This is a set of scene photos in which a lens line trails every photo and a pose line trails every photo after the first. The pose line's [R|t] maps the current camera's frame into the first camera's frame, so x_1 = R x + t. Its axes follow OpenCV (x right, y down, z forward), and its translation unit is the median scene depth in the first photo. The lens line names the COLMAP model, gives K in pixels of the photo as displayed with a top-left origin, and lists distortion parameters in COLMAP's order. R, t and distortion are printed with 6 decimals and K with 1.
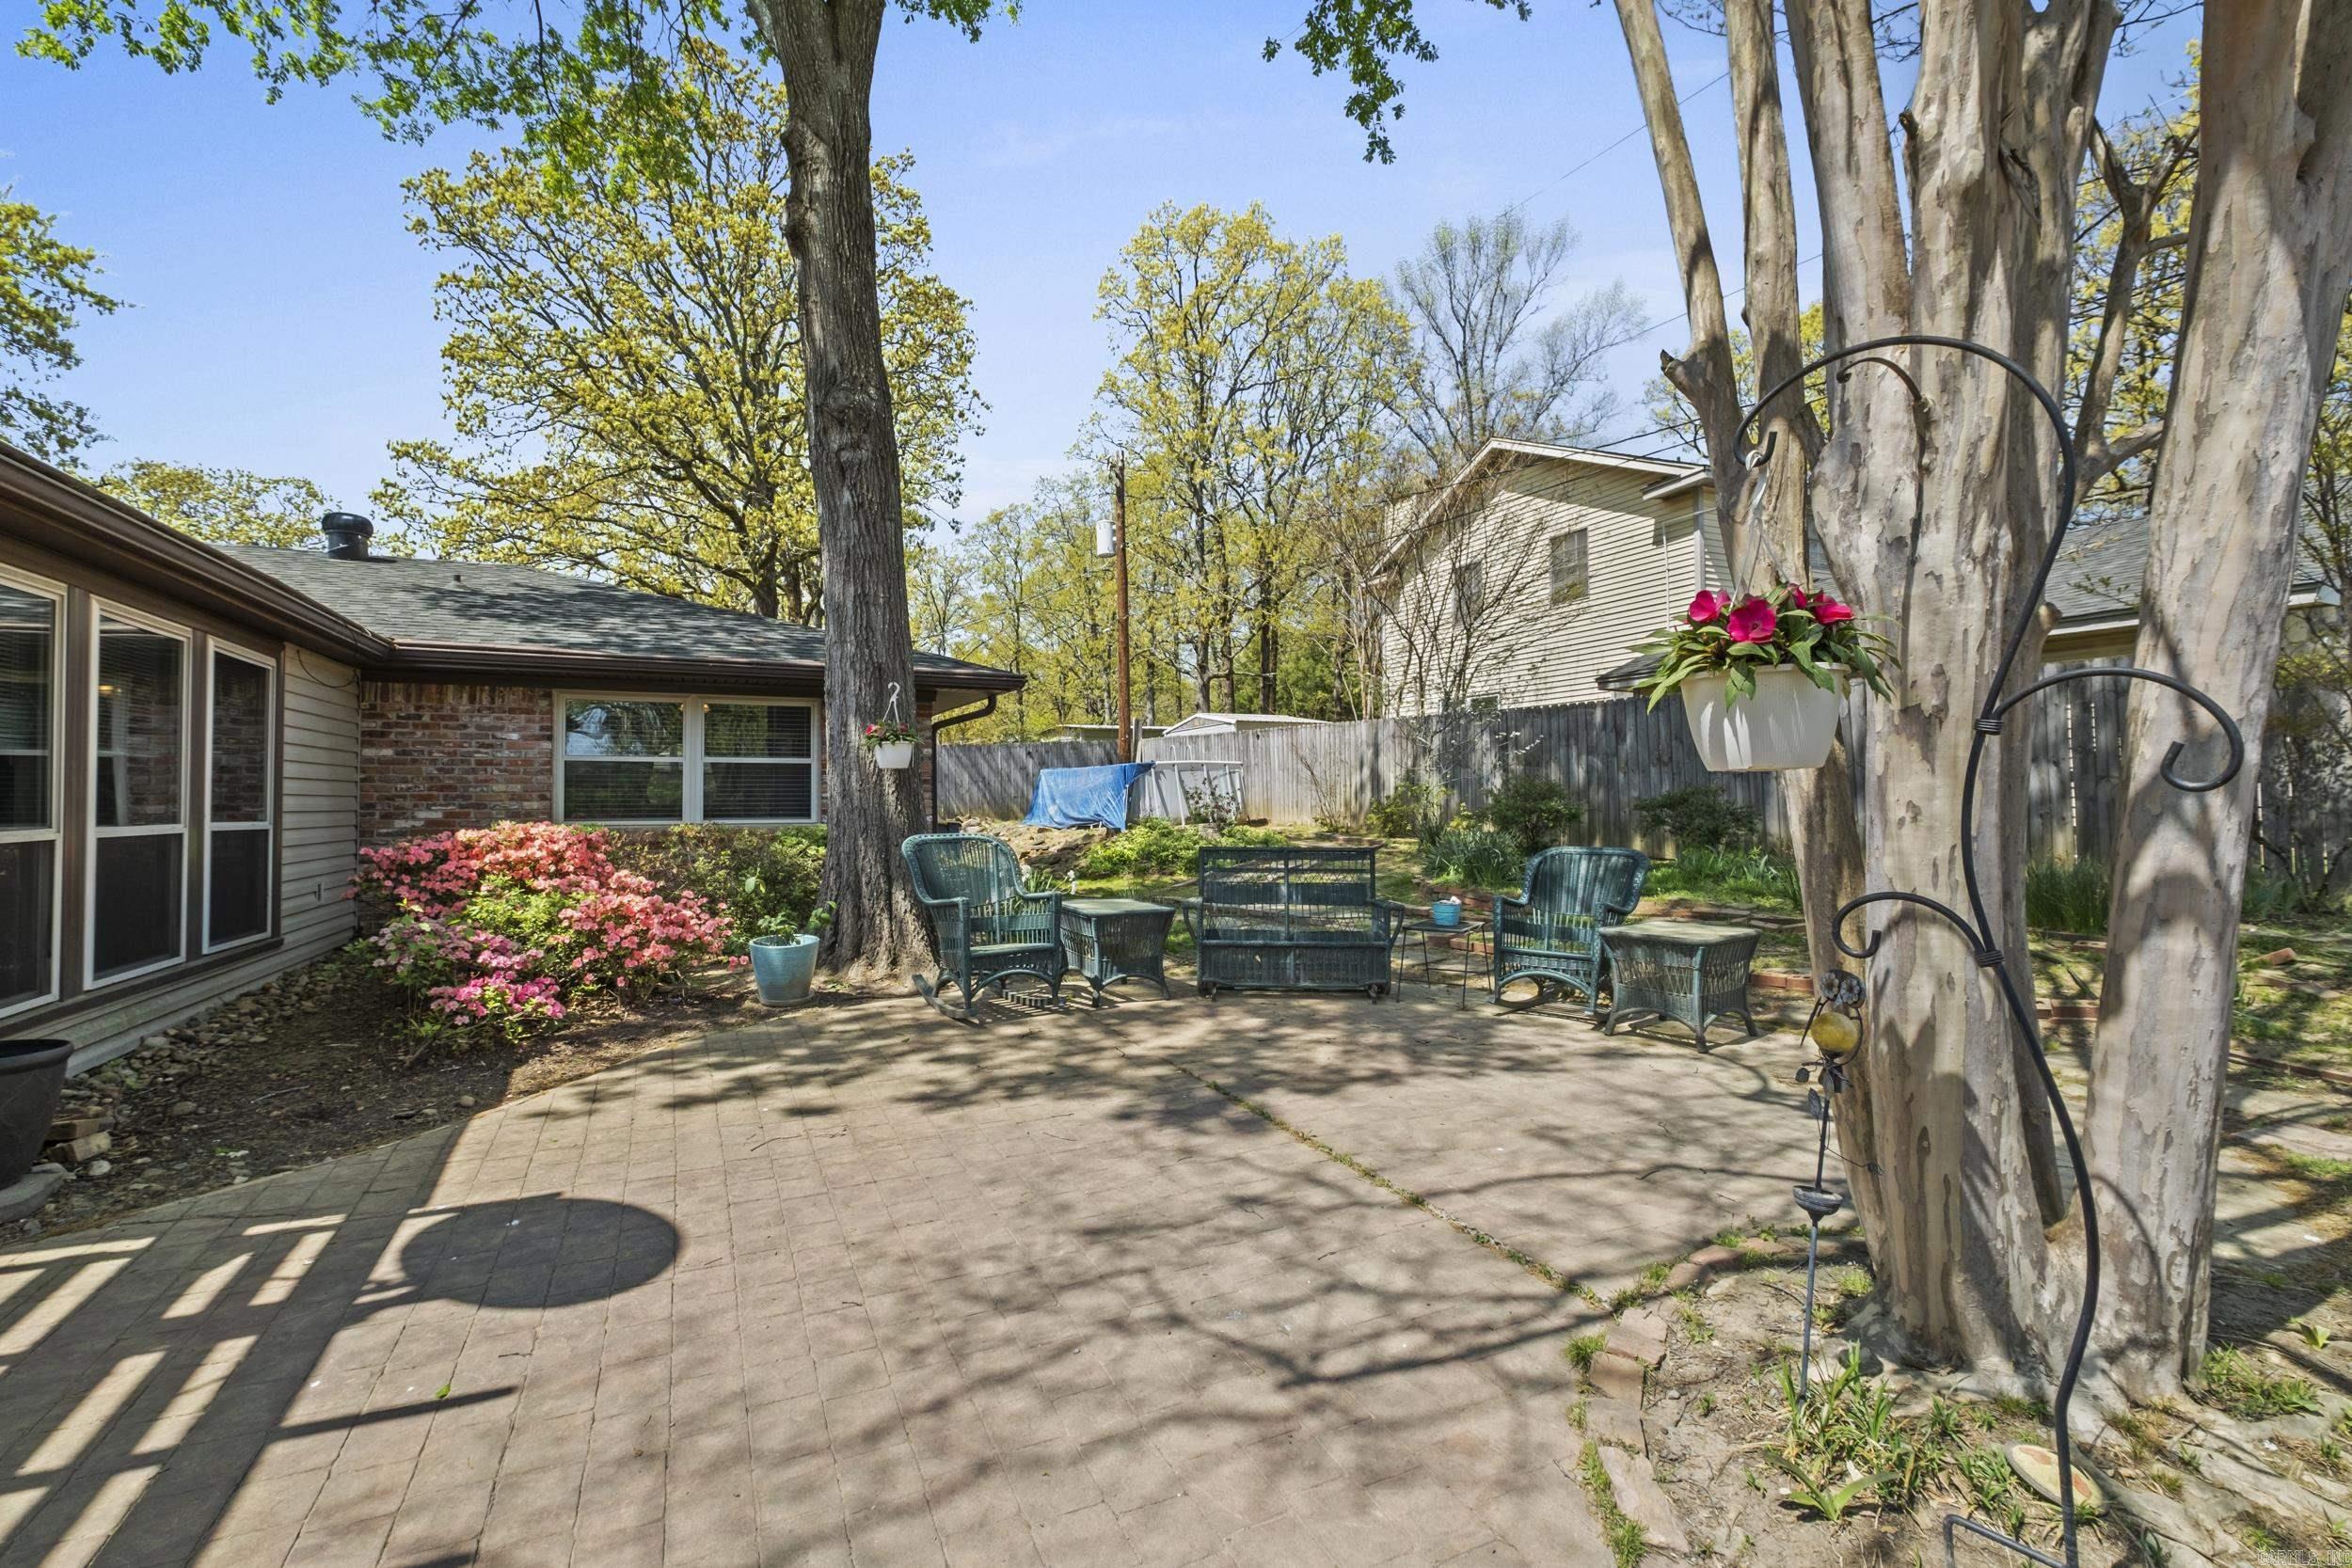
lens RADIAL K [[1018.4, 0, 1163.0], [0, 1018.4, 778.5], [0, 0, 1]] dist [-0.002948, -0.001110]
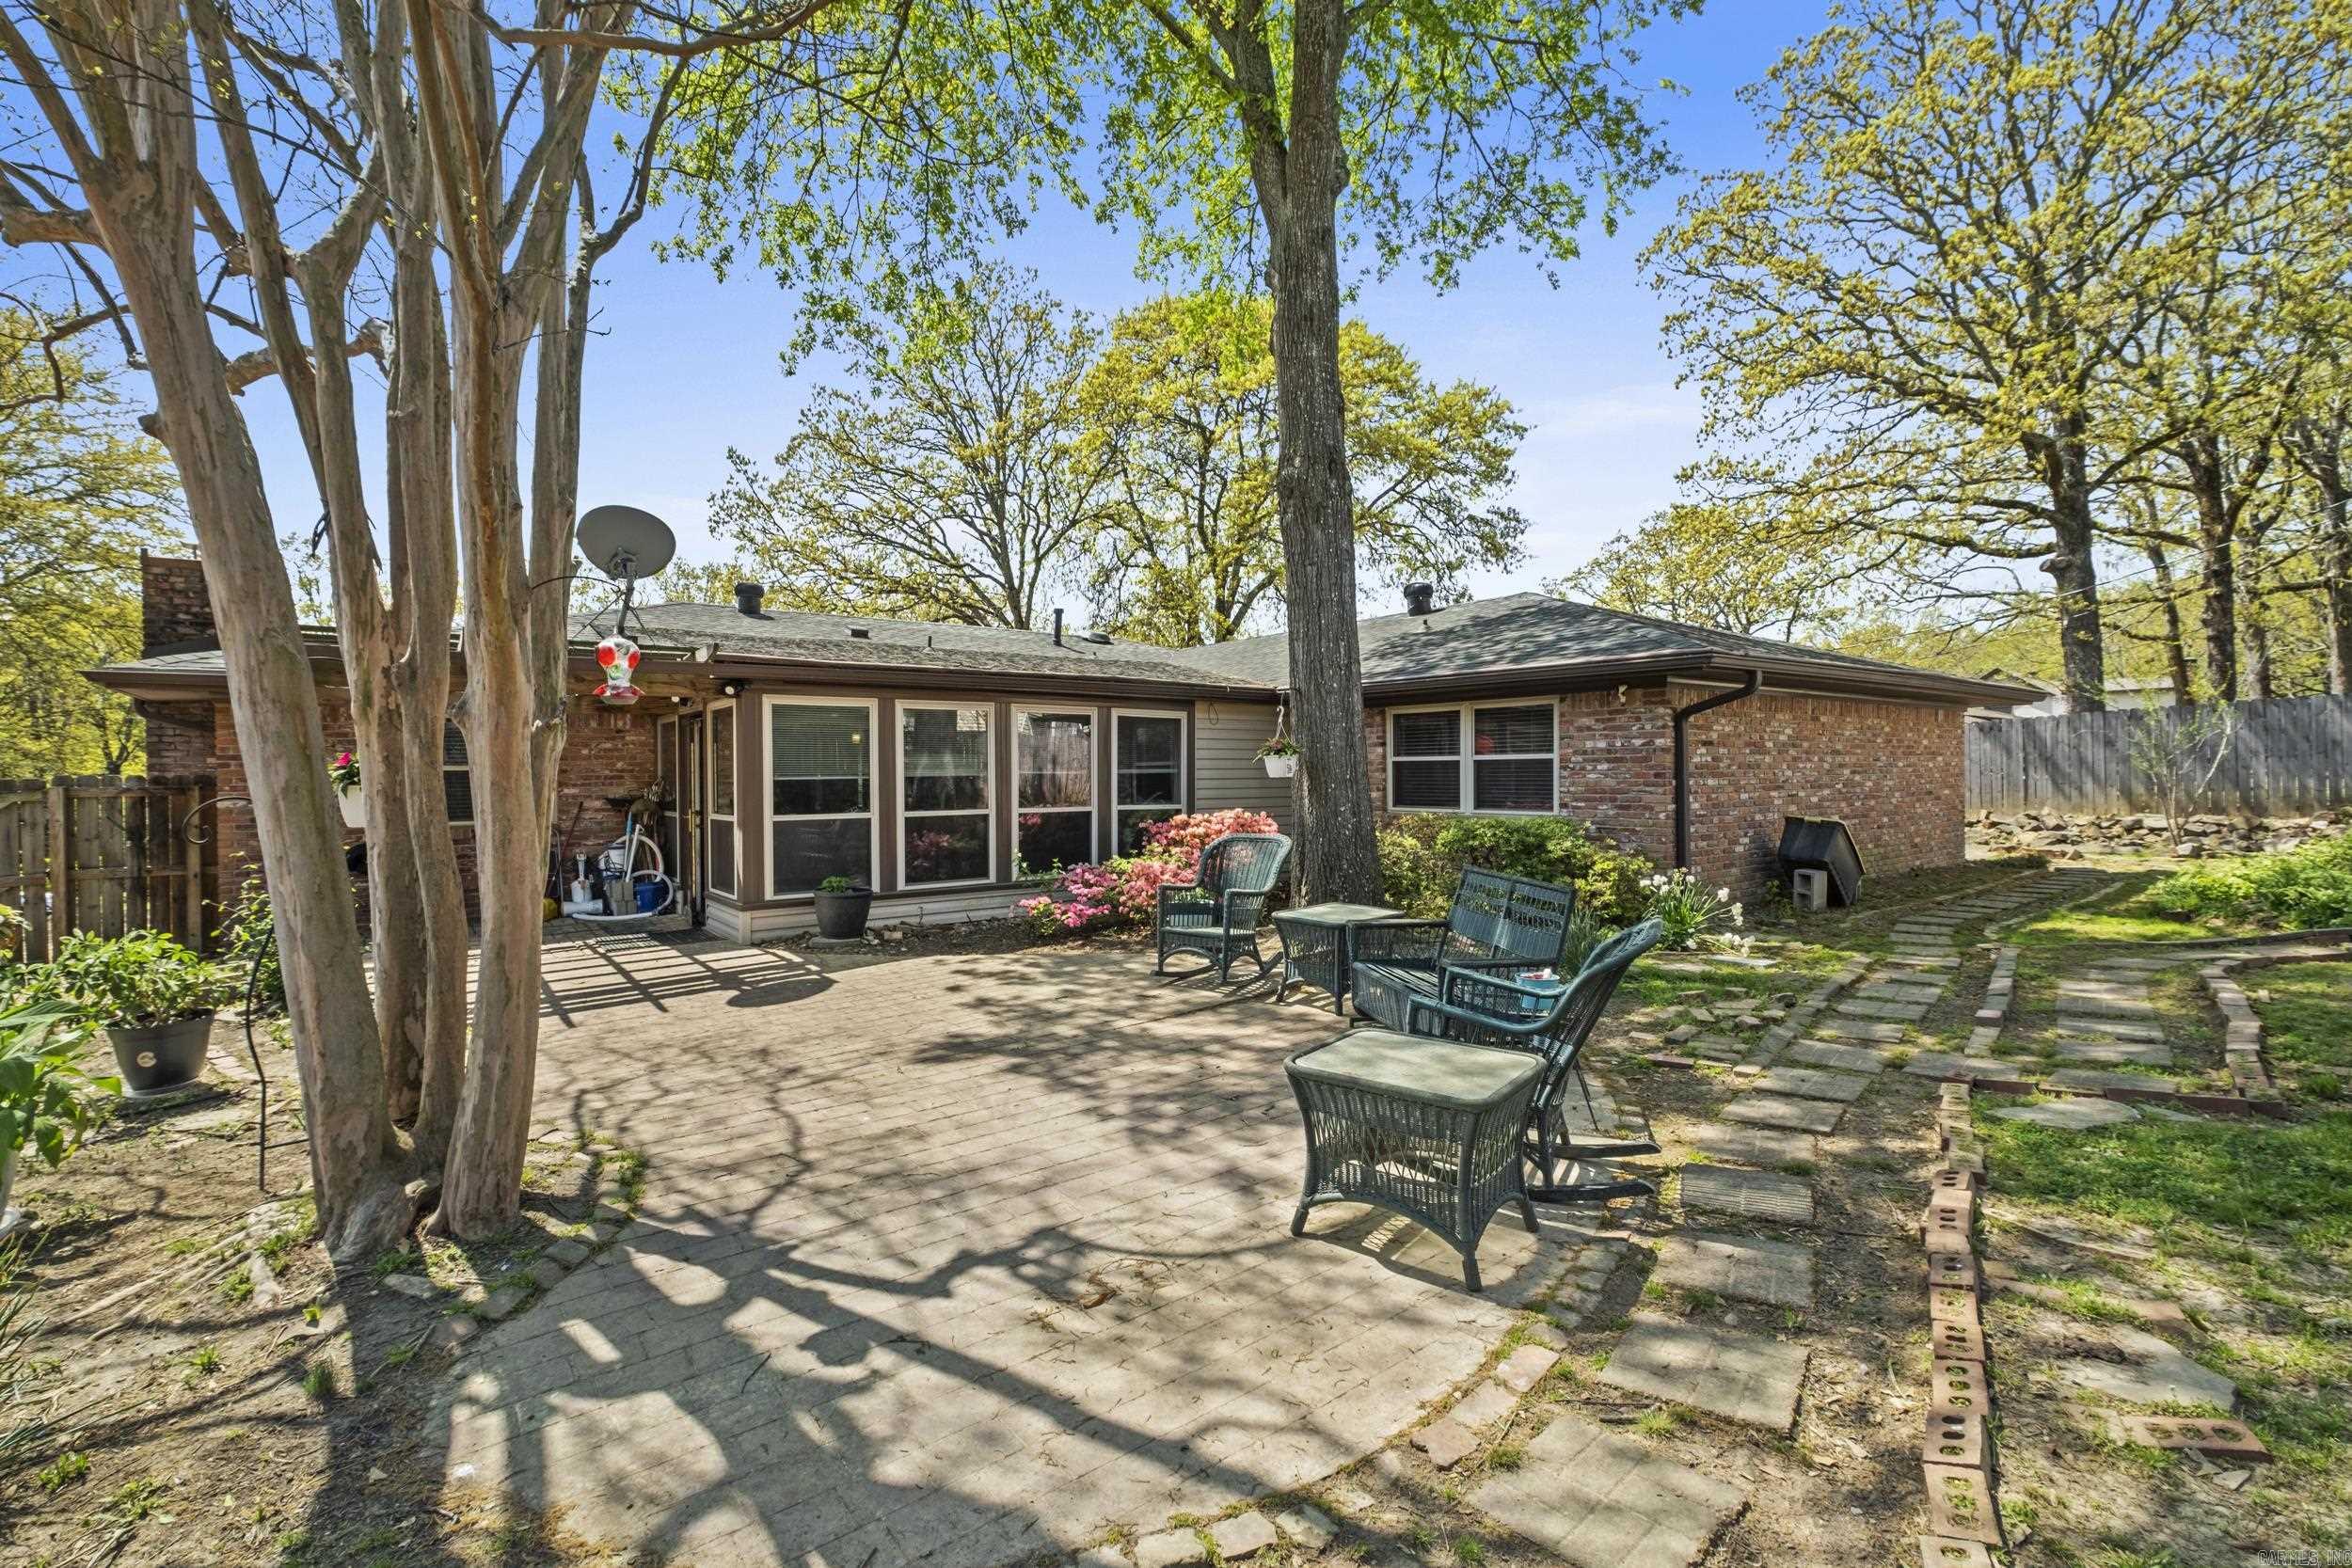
lens RADIAL K [[998.0, 0, 1183.4], [0, 998.0, 797.5], [0, 0, 1]] dist [-0.009616, -0.000177]
pose [[0.254250, 0.026002, -0.966789, 1.582906], [0.025489, 0.999111, 0.033574, -0.055116], [0.966803, -0.033179, 0.253362, 1.080414]]
